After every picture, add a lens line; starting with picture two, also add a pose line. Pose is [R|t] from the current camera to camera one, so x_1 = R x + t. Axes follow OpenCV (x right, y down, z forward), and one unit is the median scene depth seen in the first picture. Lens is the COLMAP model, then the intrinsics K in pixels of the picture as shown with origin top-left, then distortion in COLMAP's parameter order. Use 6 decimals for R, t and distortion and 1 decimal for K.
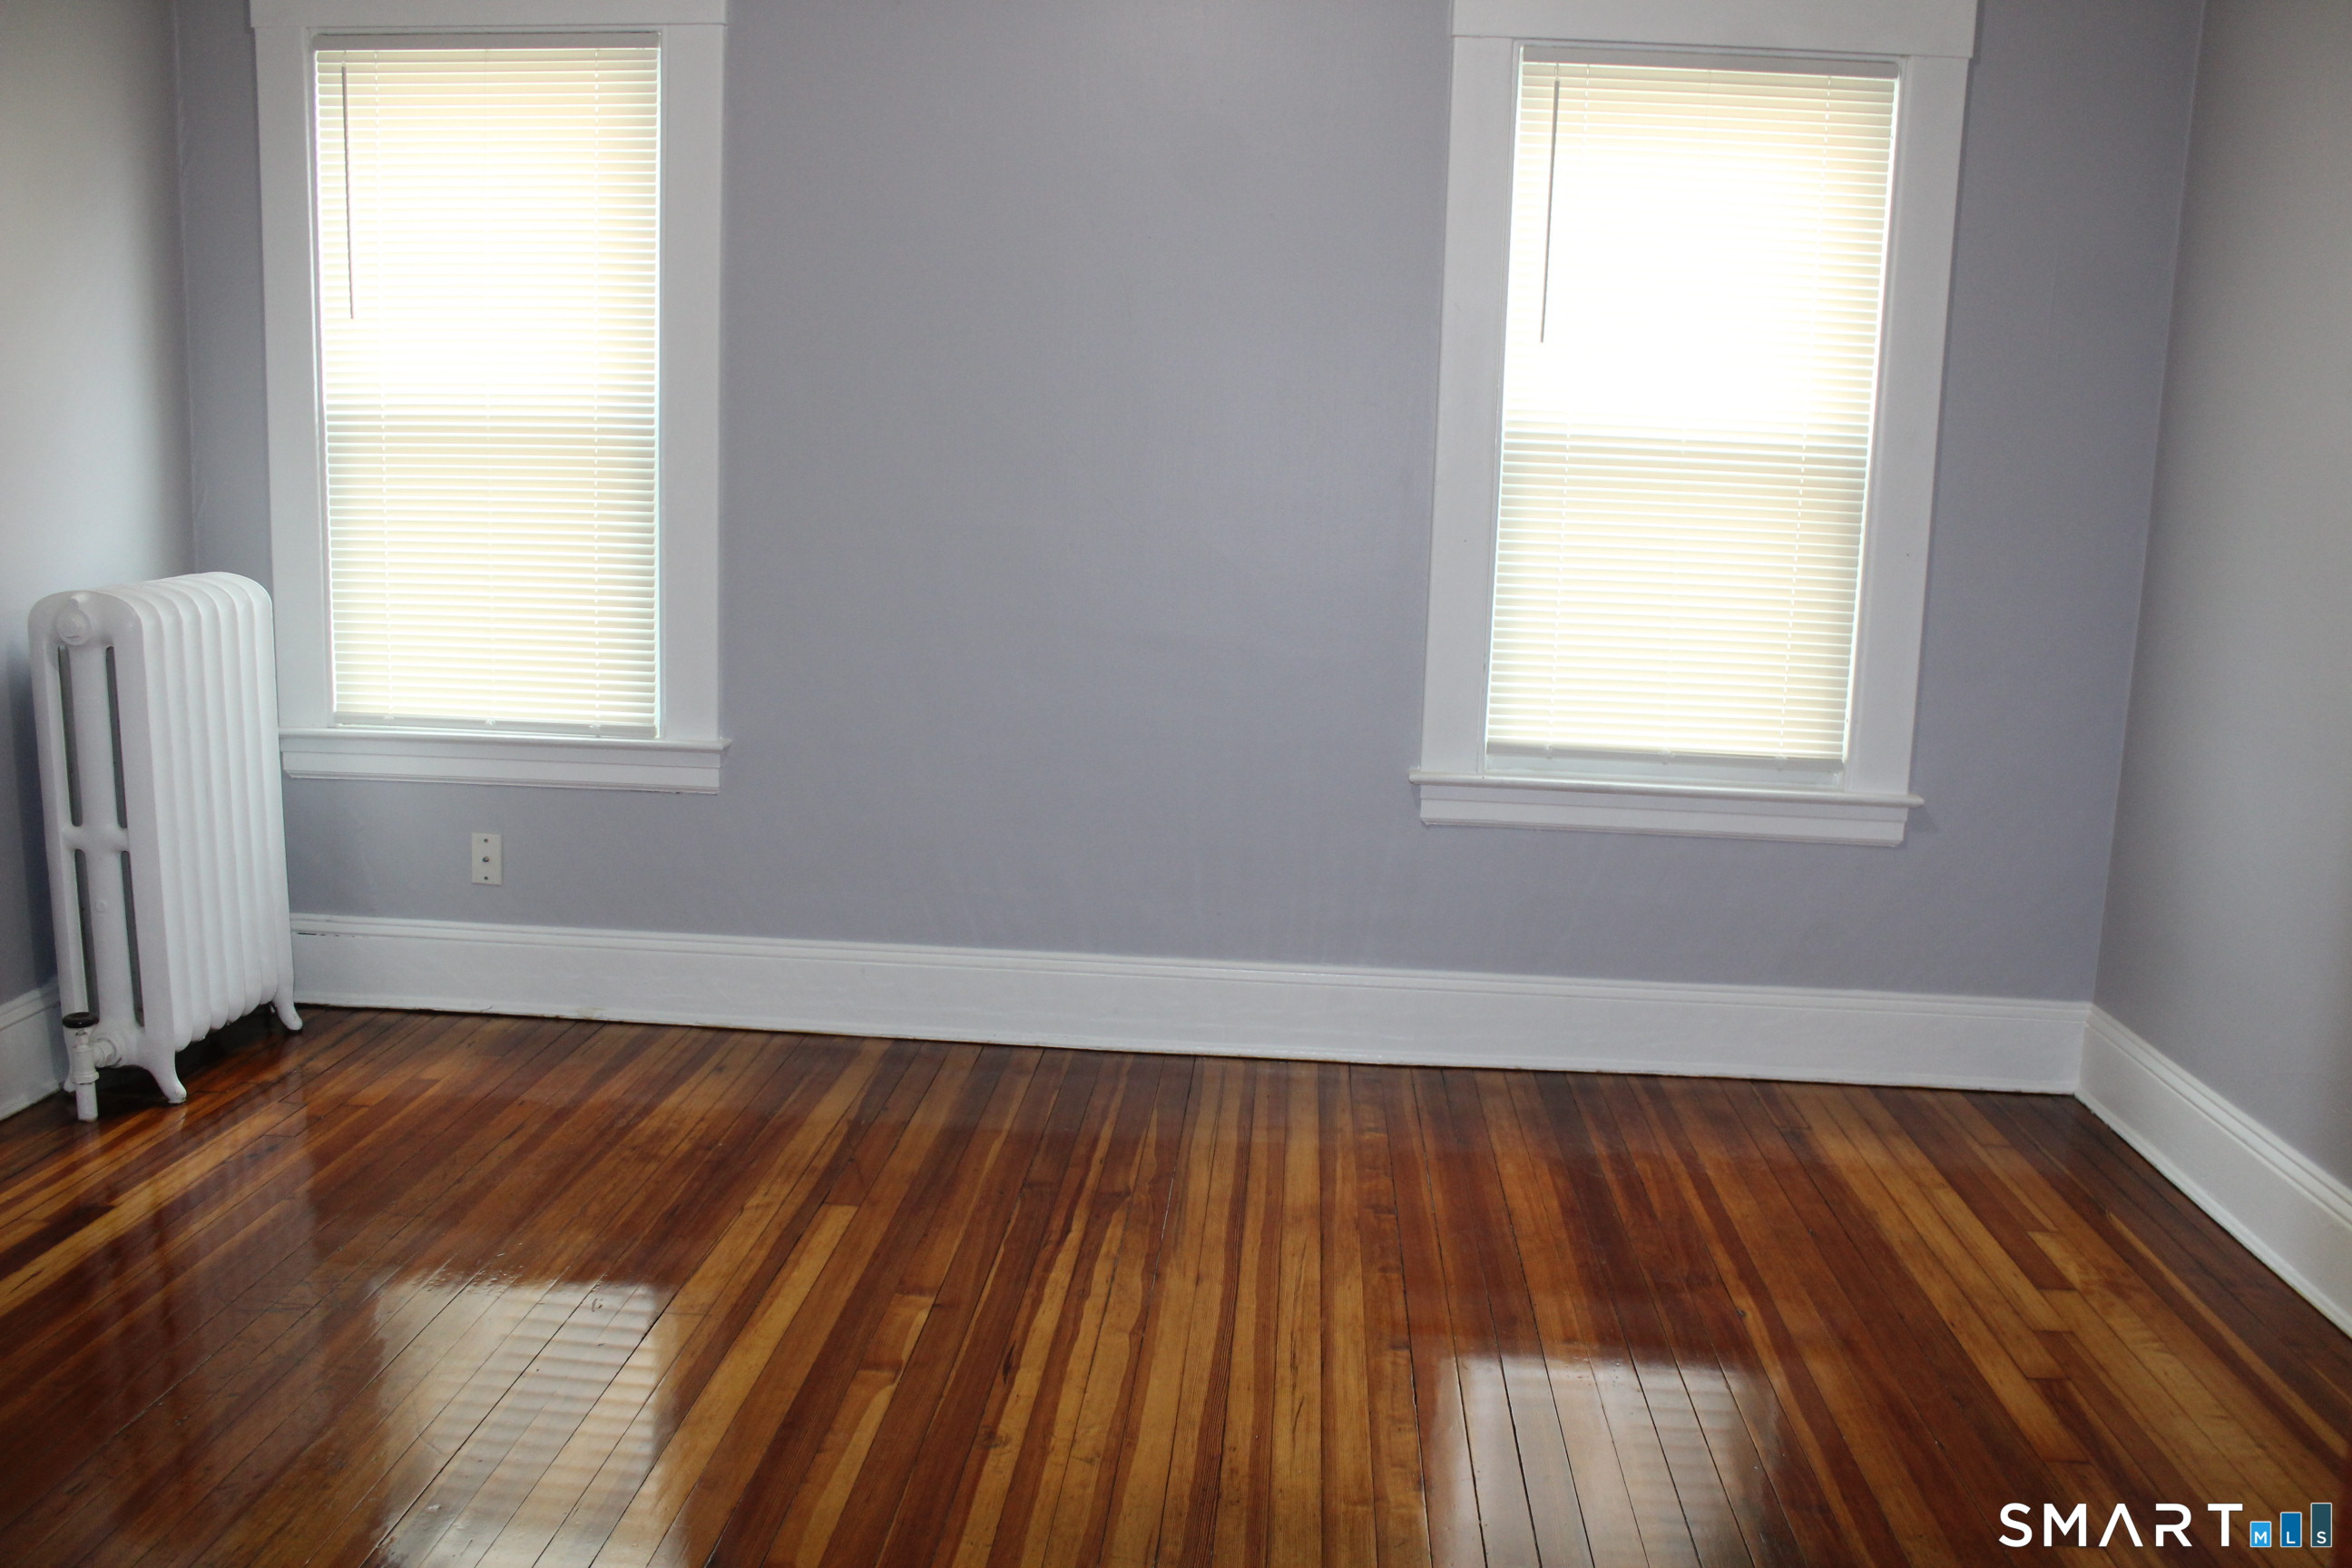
lens RADIAL K [[1968.4, 0, 1175.9], [0, 1968.4, 775.9], [0, 0, 1]] dist [-0.162577, 0.146746]
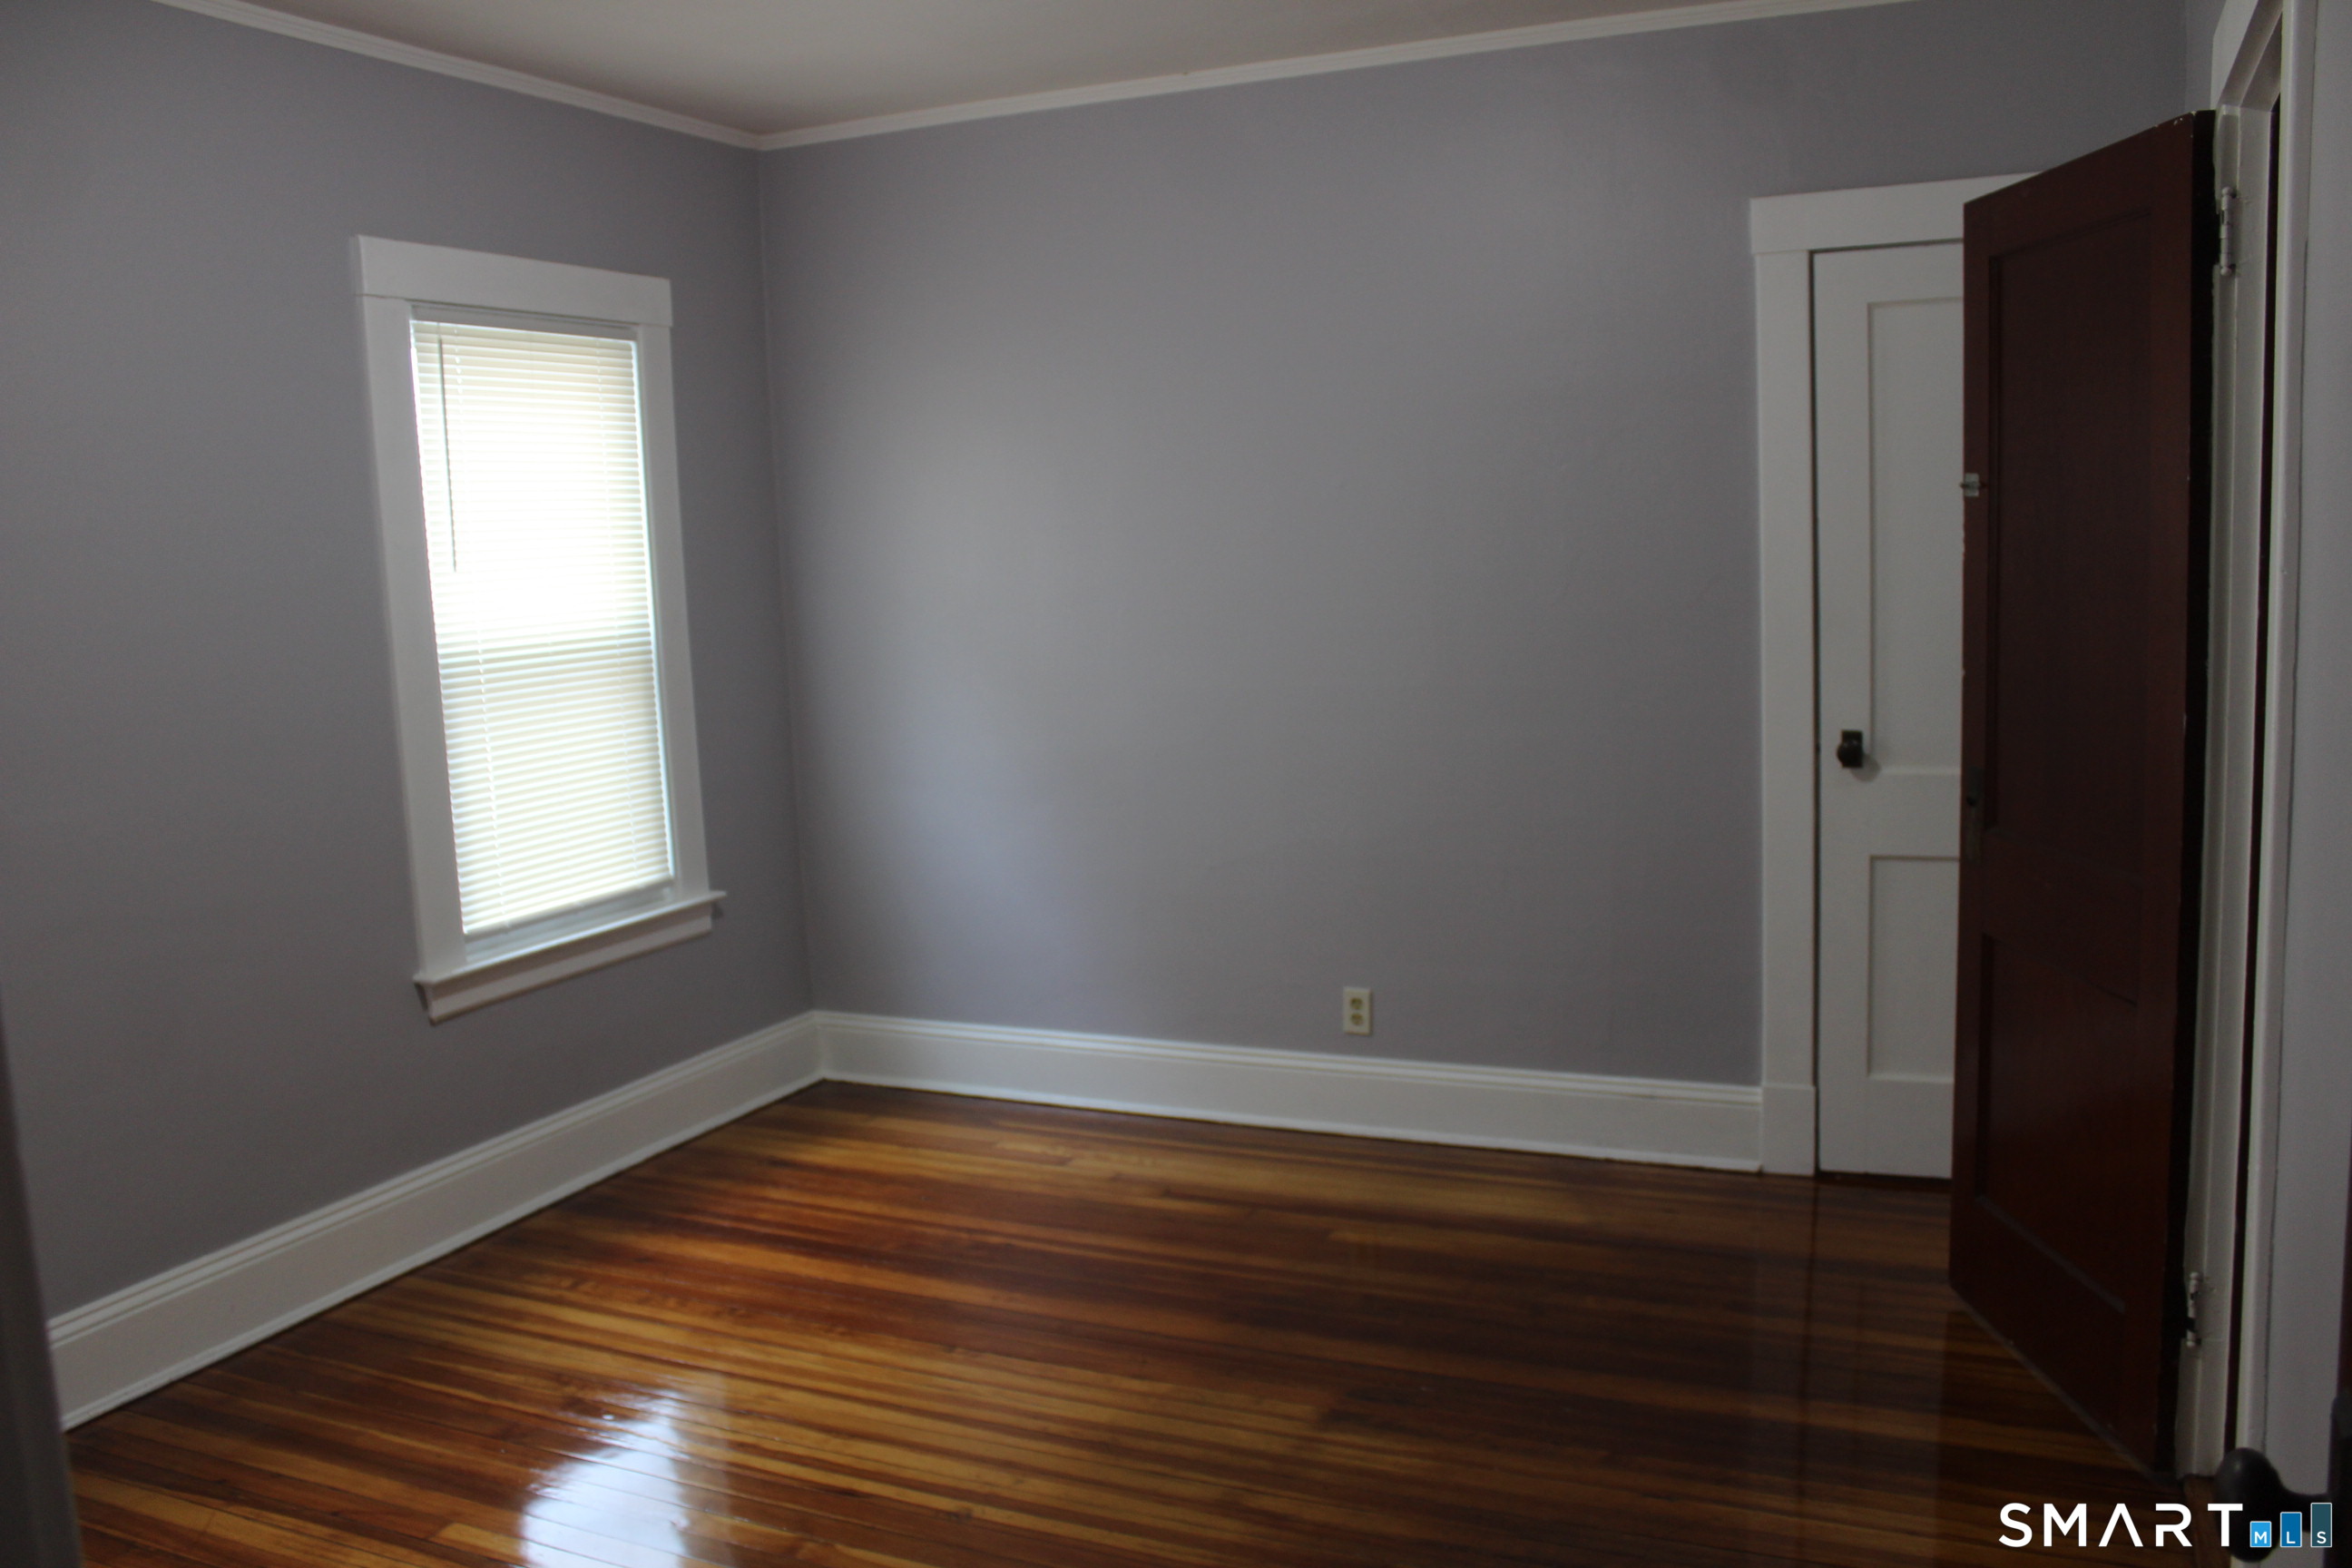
lens RADIAL K [[1968.4, 0, 1178.2], [0, 1968.4, 793.2], [0, 0, 1]] dist [-0.162577, 0.146746]
pose [[0.340586, -0.173526, 0.924062, -0.739736], [0.206297, 0.972663, 0.106617, -0.135844], [-0.917302, 0.154319, 0.367073, 0.239407]]
